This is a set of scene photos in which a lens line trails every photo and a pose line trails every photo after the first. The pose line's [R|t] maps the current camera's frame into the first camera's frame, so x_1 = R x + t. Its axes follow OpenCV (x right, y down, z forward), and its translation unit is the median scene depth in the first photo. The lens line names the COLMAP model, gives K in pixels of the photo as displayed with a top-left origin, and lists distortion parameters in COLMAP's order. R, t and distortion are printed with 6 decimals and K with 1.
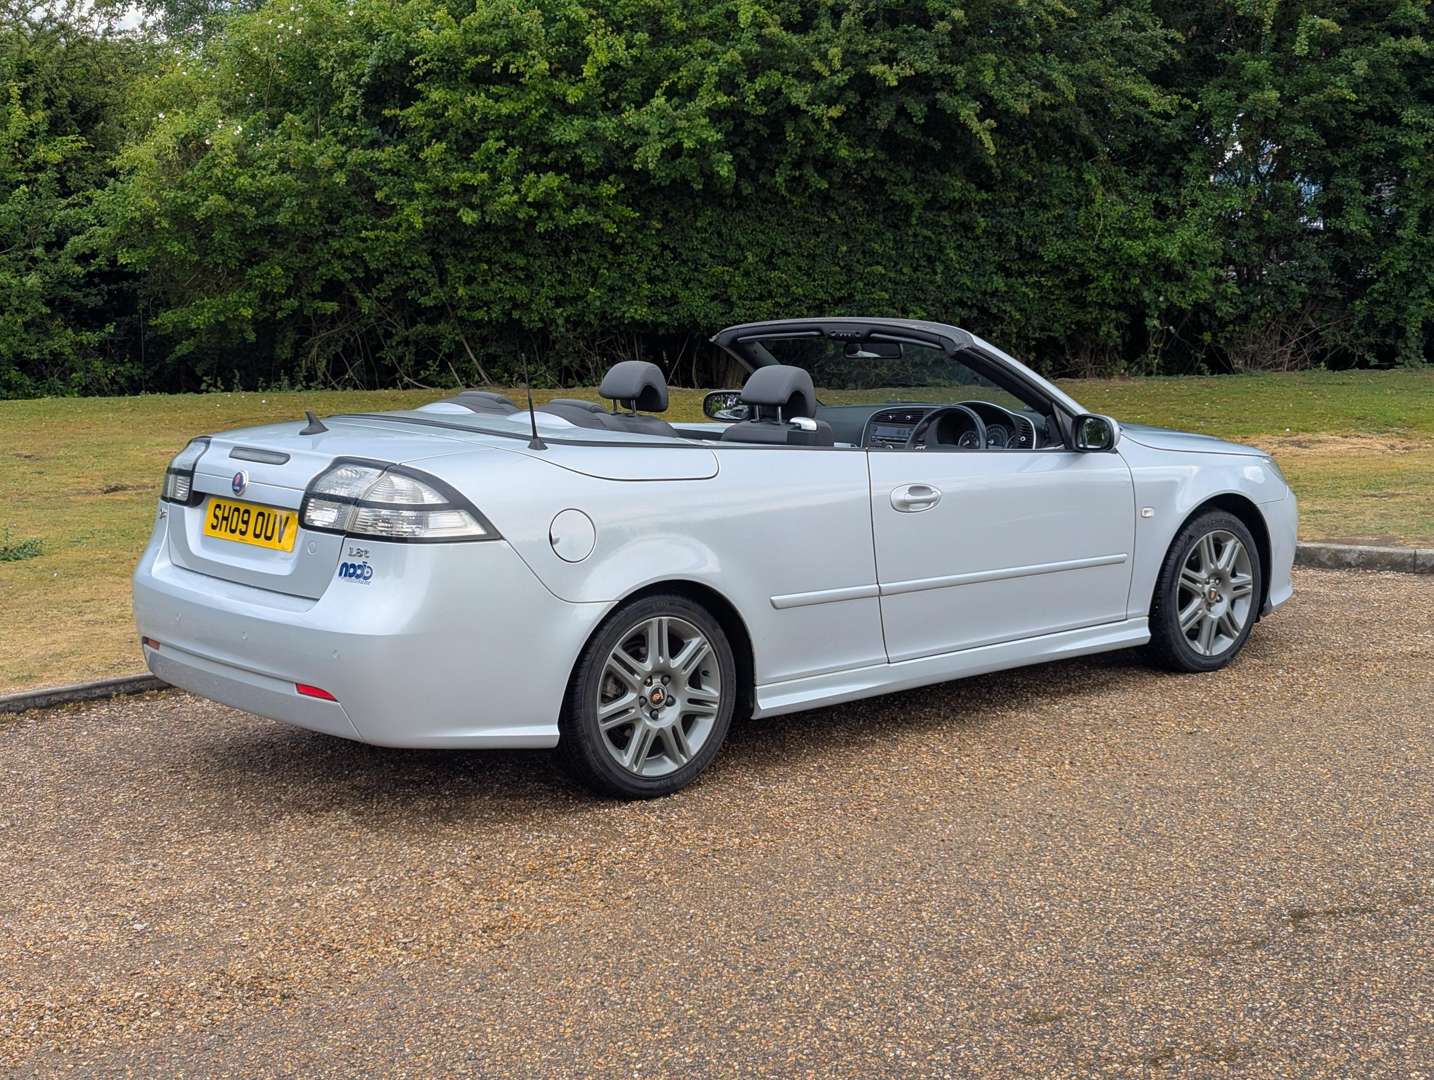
lens RADIAL K [[2060.6, 0, 717.0], [0, 2060.6, 540.0], [0, 0, 1]] dist [0.213000, -1.213168]
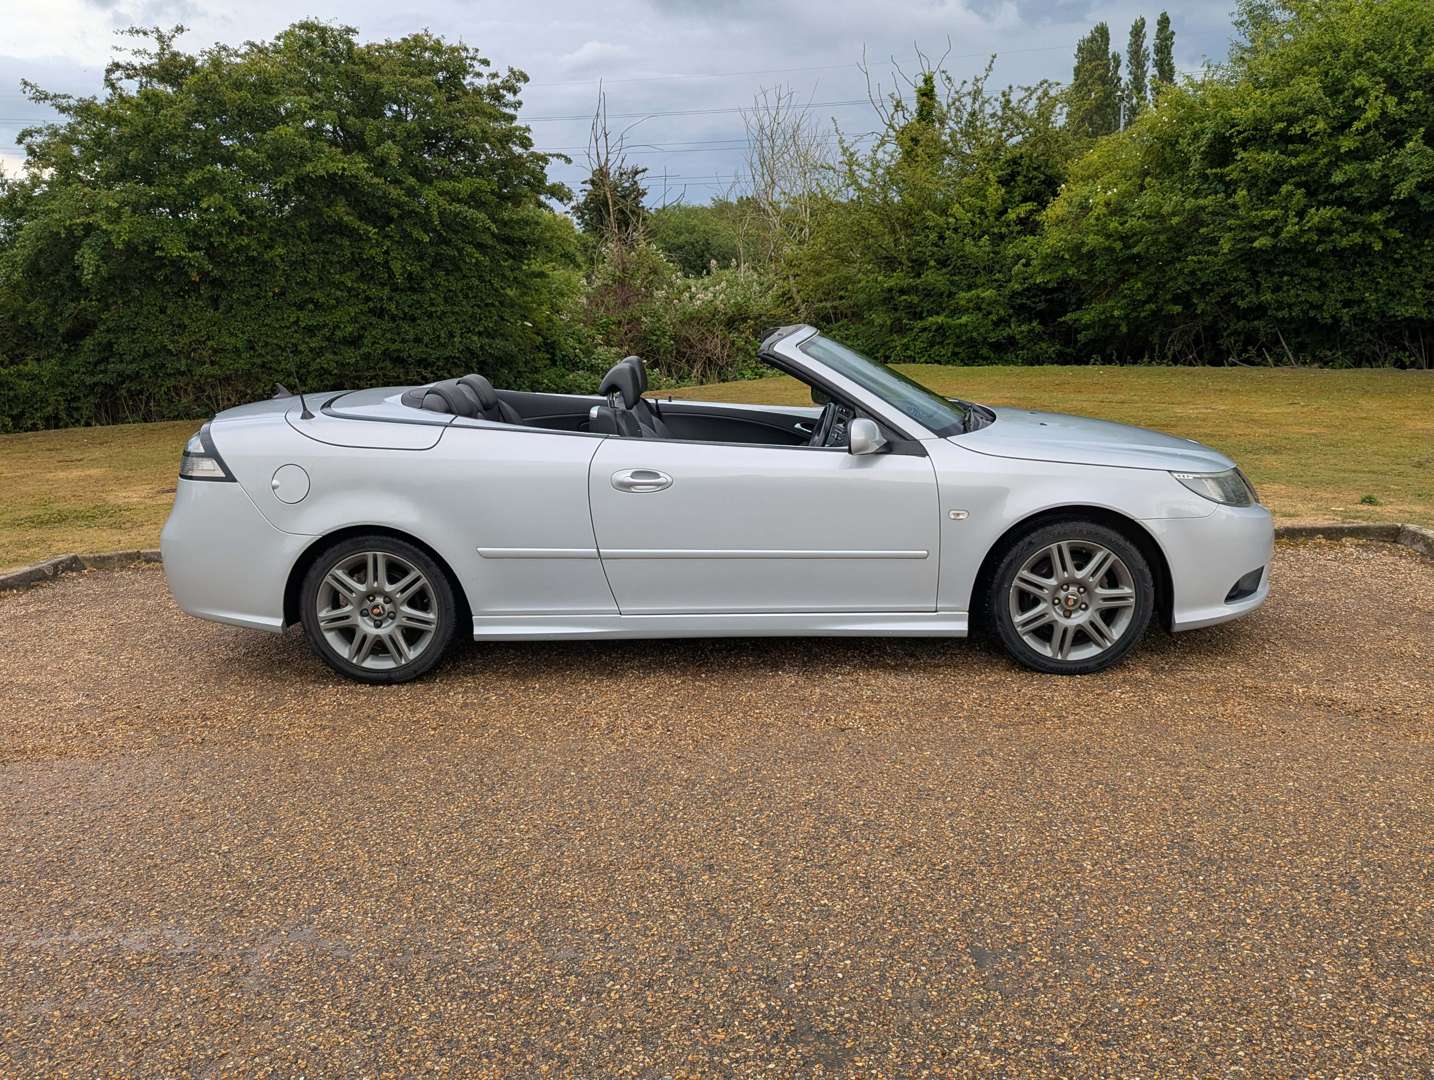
lens RADIAL K [[1181.5, 0, 738.5], [0, 1181.5, 535.7], [0, 0, 1]] dist [0.065361, -0.054031]
pose [[0.737194, 0.128431, -0.663363, 0.176330], [-0.076543, 0.991323, 0.106864, -0.019643], [0.671331, -0.028003, 0.740628, 0.161036]]
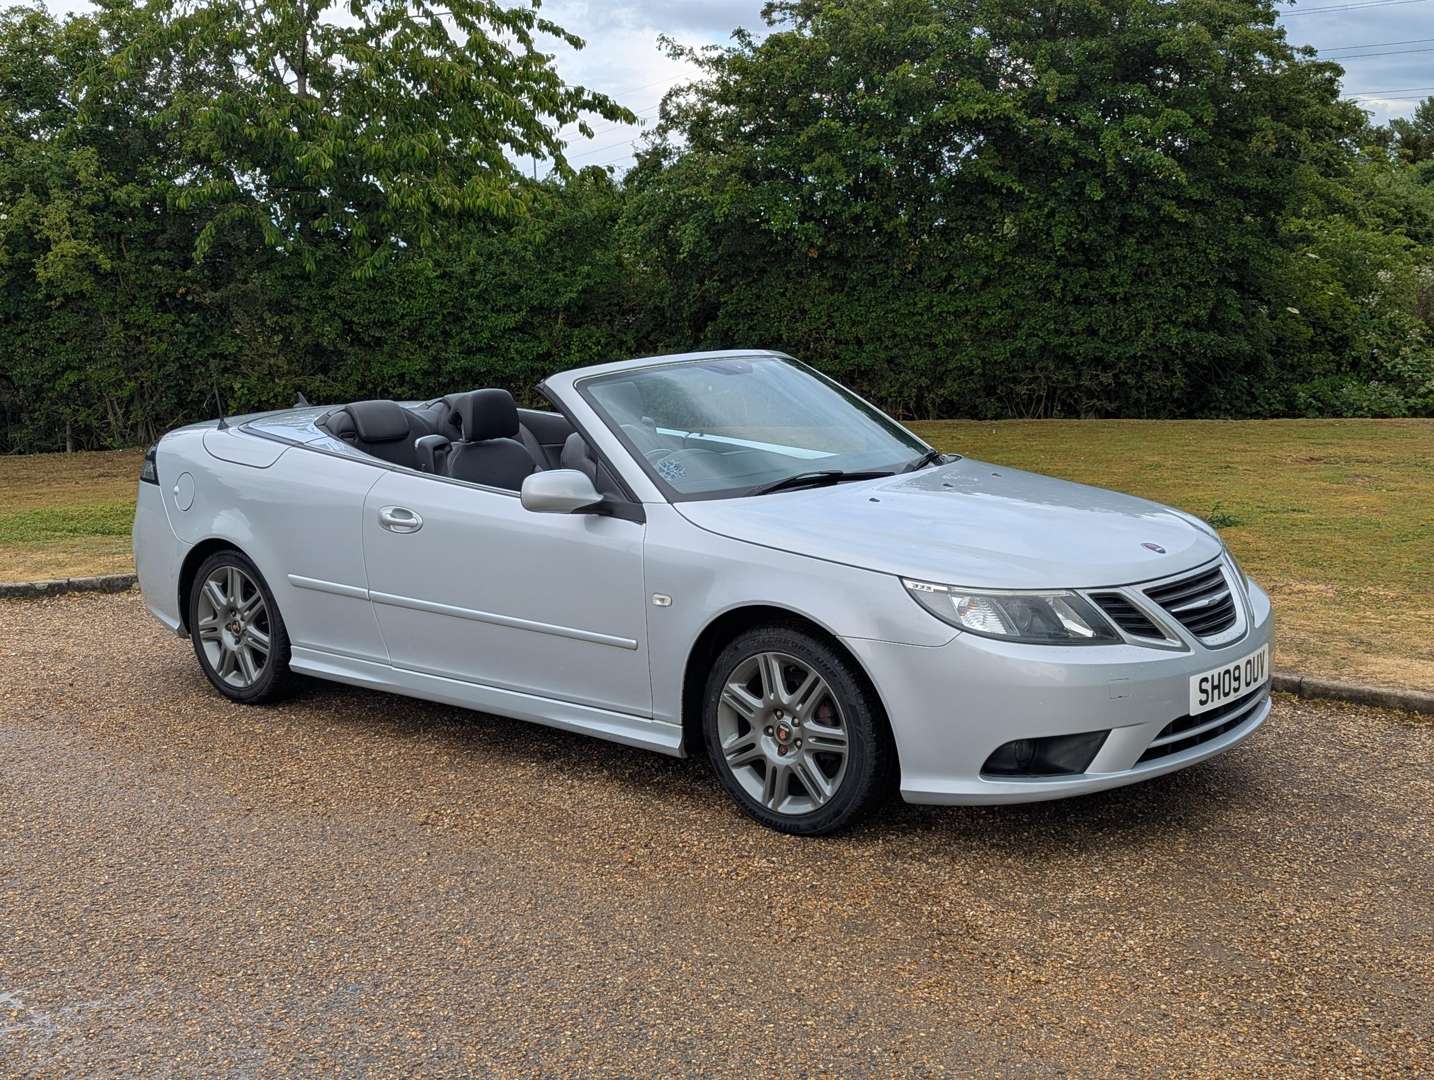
lens RADIAL K [[1723.7, 0, 721.9], [0, 1723.7, 544.7], [0, 0, 1]] dist [0.108192, -0.164710]
pose [[0.160569, 0.158584, -0.974202, 0.297711], [-0.117585, 0.983053, 0.140644, -0.045735], [0.979996, 0.091968, 0.176495, 0.301780]]
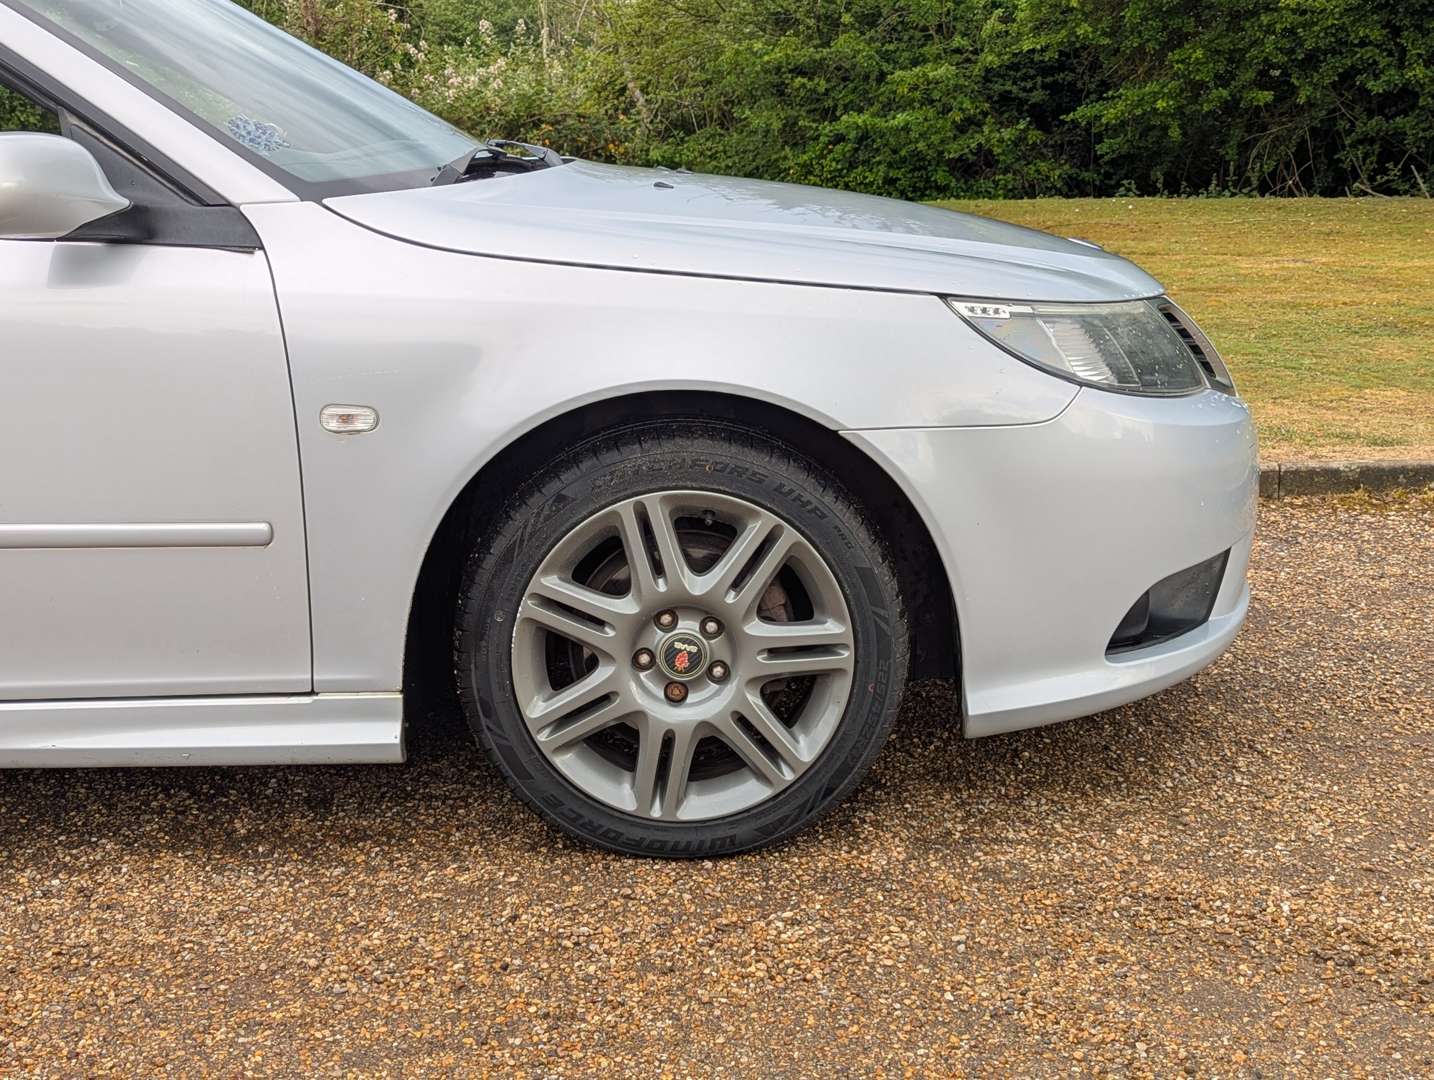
lens RADIAL K [[1888.6, 0, 717.0], [0, 1888.6, 540.0], [0, 0, 1]] dist [0.122978, -0.229383]
pose [[0.769607, 0.135180, -0.624044, 0.158411], [-0.074842, 0.989694, 0.122087, -0.012830], [0.634116, -0.047254, 0.771792, 0.261904]]
